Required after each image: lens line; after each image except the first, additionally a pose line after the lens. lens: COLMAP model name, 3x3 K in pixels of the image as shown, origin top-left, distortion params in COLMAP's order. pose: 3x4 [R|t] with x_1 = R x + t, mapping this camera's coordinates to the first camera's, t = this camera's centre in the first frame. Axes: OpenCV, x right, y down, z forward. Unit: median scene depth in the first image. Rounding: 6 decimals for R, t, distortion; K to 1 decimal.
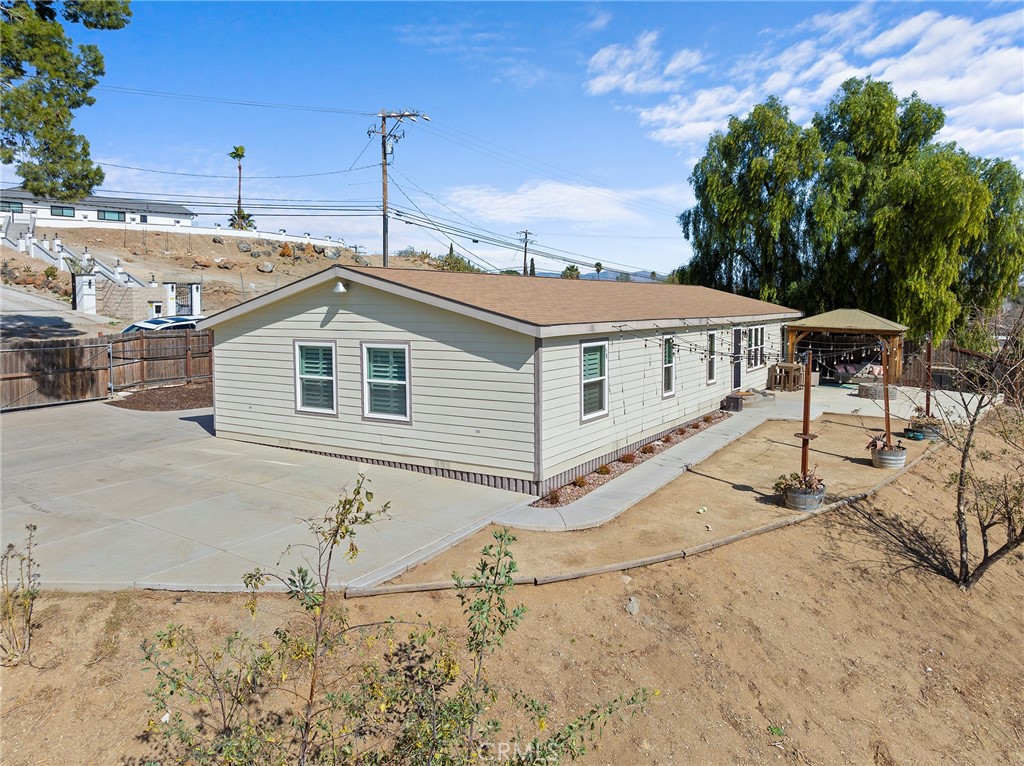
lens RADIAL K [[736.2, 0, 512.5], [0, 736.2, 338.5], [0, 0, 1]] dist [-0.043973, 0.007776]
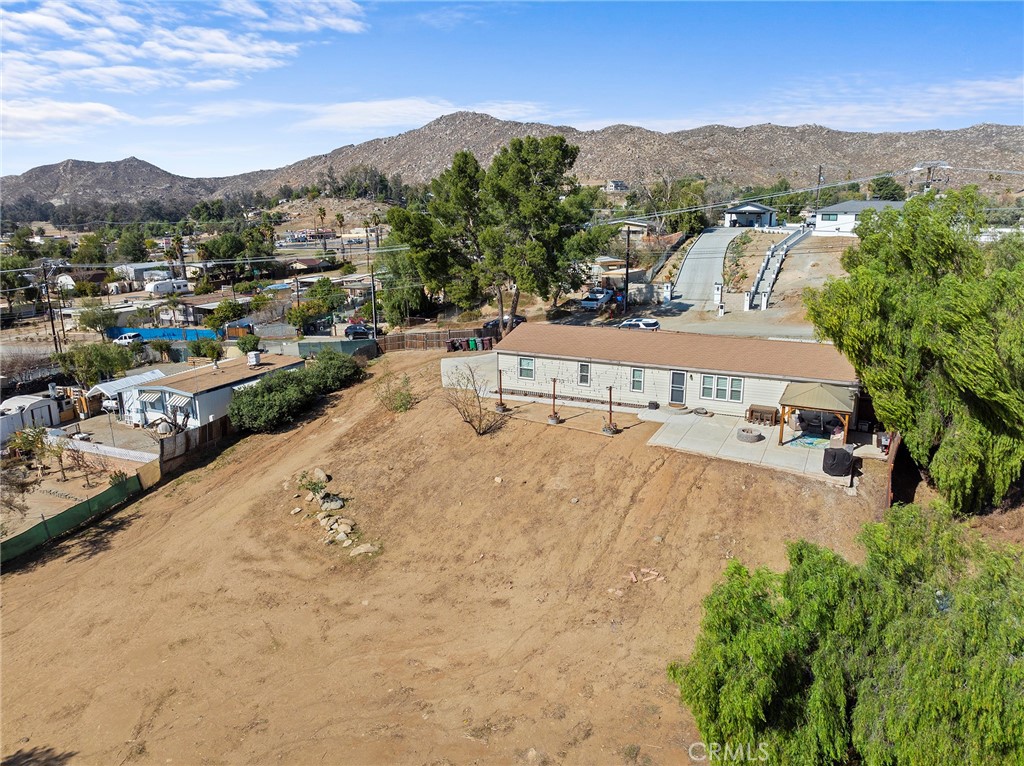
lens RADIAL K [[720.3, 0, 512.0], [0, 720.3, 383.0], [0, 0, 1]] dist [-0.036772, 0.000485]
pose [[0.092332, 0.236993, -0.967114, 3.089293], [-0.042647, 0.971313, 0.233950, -0.602117], [0.994815, 0.019643, 0.099790, 0.560912]]
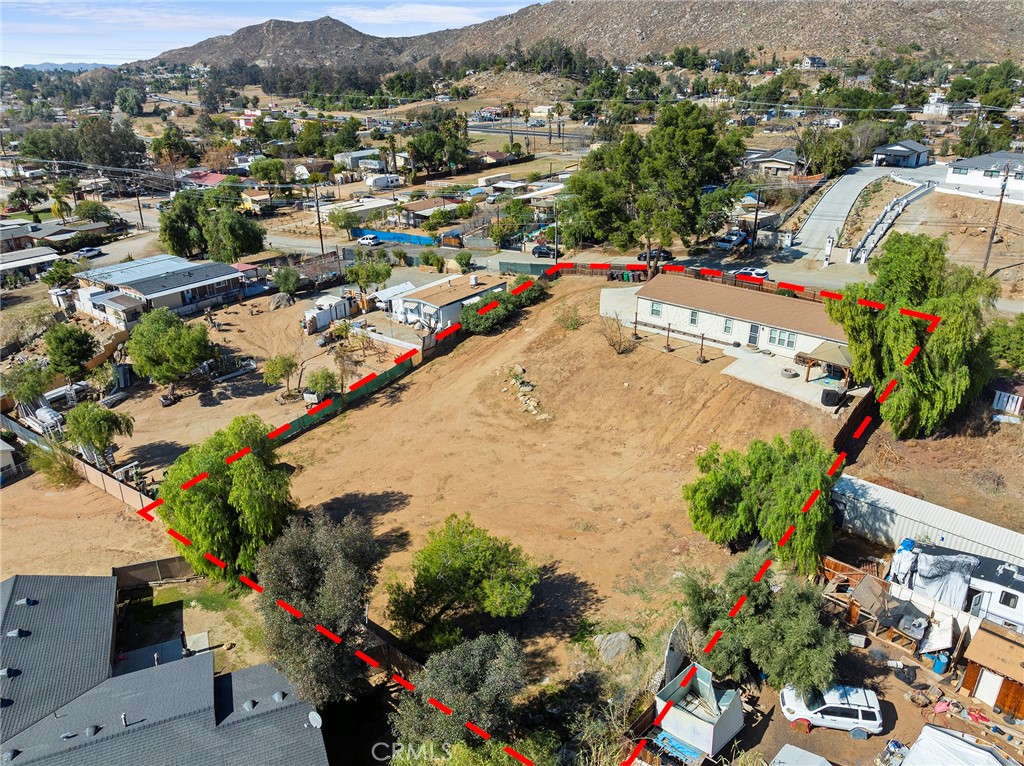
lens RADIAL K [[720.3, 0, 512.0], [0, 720.3, 383.0], [0, 0, 1]] dist [-0.036772, 0.000485]
pose [[-0.148305, 0.402735, -0.903222, 4.565622], [-0.045885, 0.909536, 0.413085, -1.369997], [0.987877, 0.102707, -0.116409, 0.601822]]
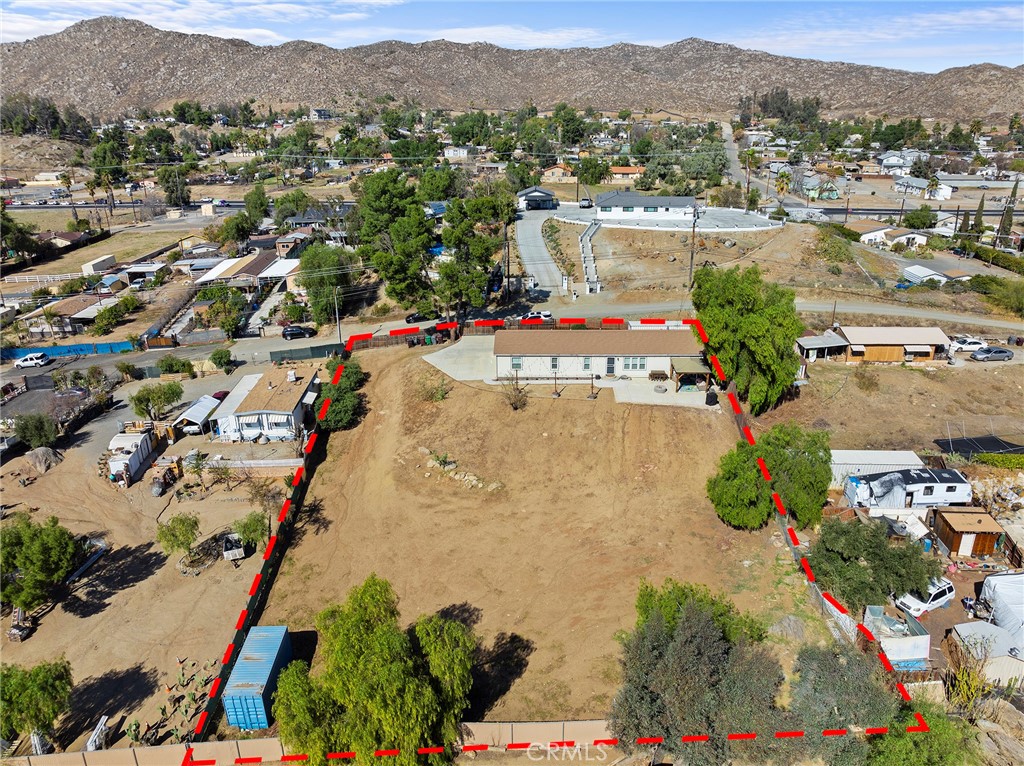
lens RADIAL K [[720.3, 0, 512.0], [0, 720.3, 383.0], [0, 0, 1]] dist [-0.036772, 0.000485]
pose [[0.502854, 0.303531, -0.809325, 4.188915], [-0.034158, 0.942563, 0.332278, -1.482839], [0.863696, -0.139443, 0.484339, -1.548494]]
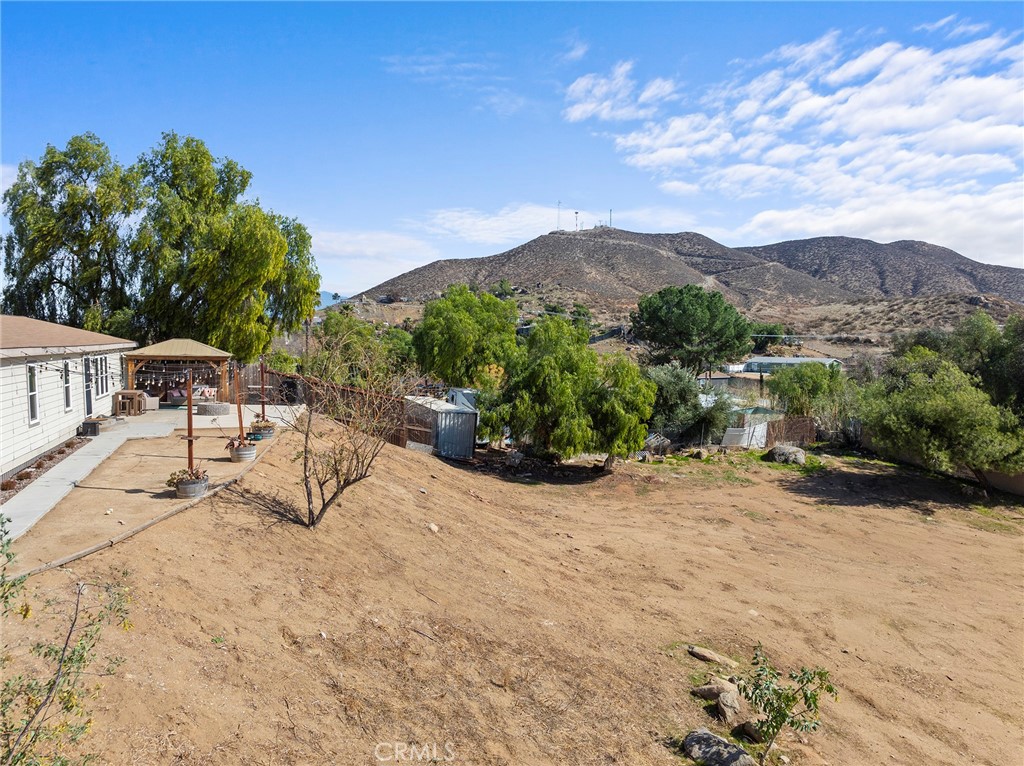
lens RADIAL K [[720.3, 0, 512.0], [0, 720.3, 383.0], [0, 0, 1]] dist [-0.036772, 0.000485]
pose [[0.617641, -0.051857, 0.784749, -0.164941], [0.039252, 0.998613, 0.035096, 0.015731], [-0.785480, 0.009126, 0.618820, -0.140273]]
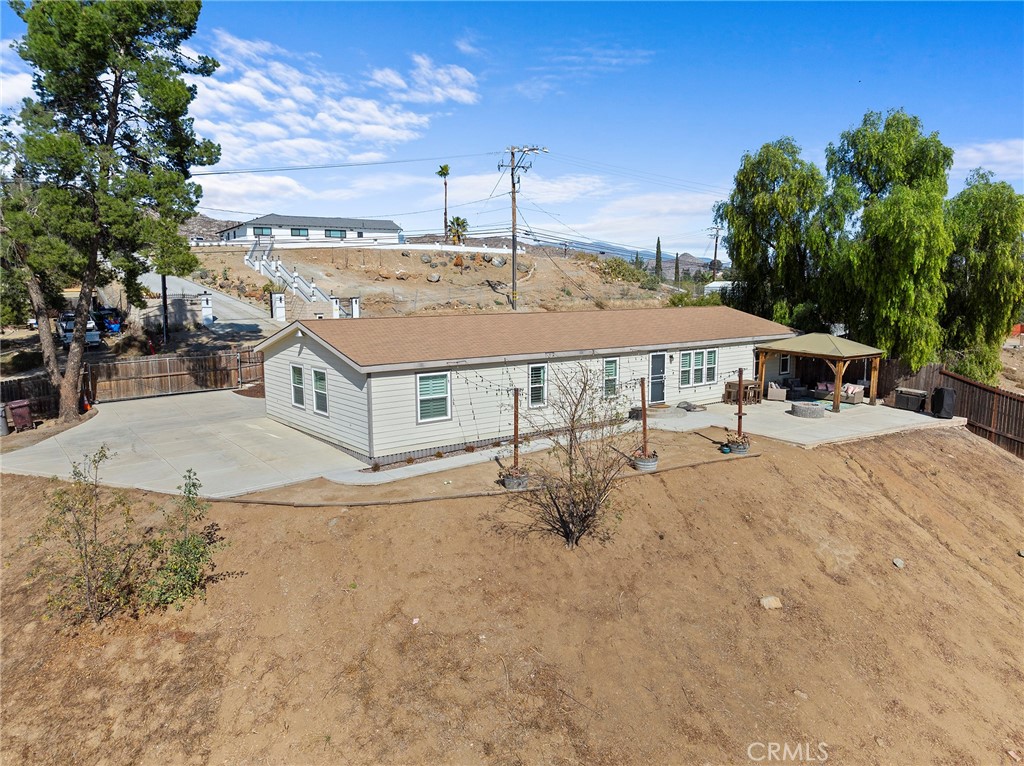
lens RADIAL K [[720.3, 0, 512.0], [0, 720.3, 383.0], [0, 0, 1]] dist [-0.036772, 0.000485]
pose [[0.937210, 0.044398, -0.345929, 0.734539], [-0.014467, 0.995959, 0.088631, -0.102367], [0.348466, -0.078061, 0.934065, -0.336787]]
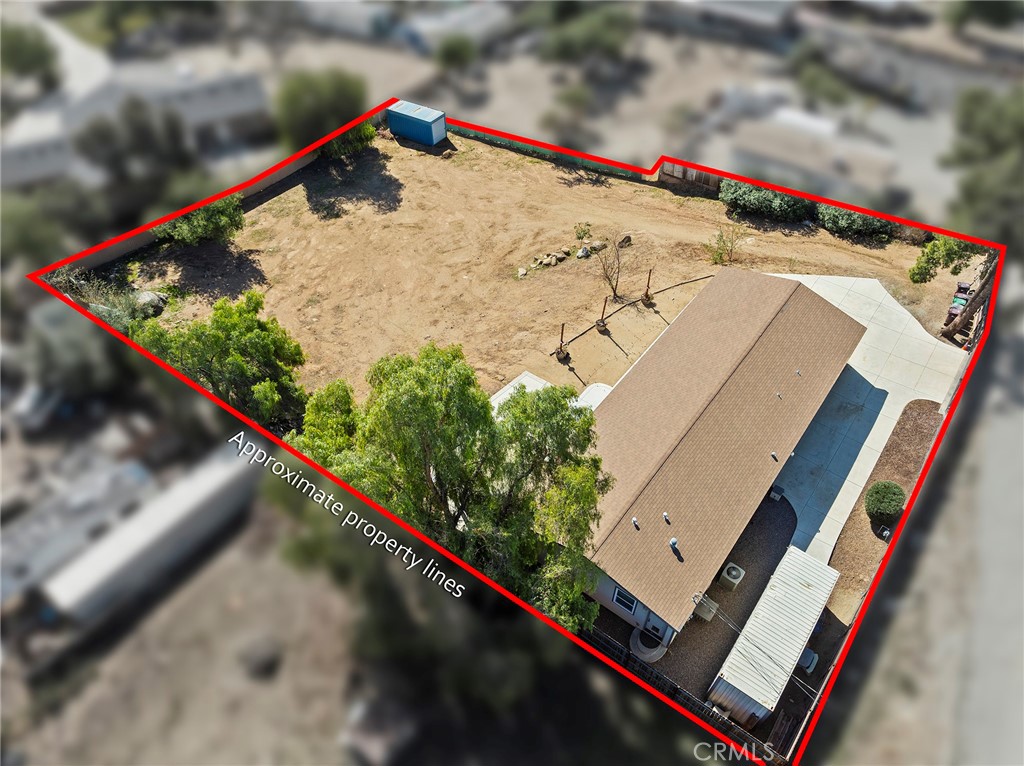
lens RADIAL K [[720.3, 0, 512.0], [0, 720.3, 383.0], [0, 0, 1]] dist [-0.036772, 0.000485]
pose [[-0.995624, -0.066809, 0.065345, 0.664915], [0.008265, 0.633542, 0.773665, -1.995403], [-0.093087, 0.770819, -0.630217, 3.090467]]
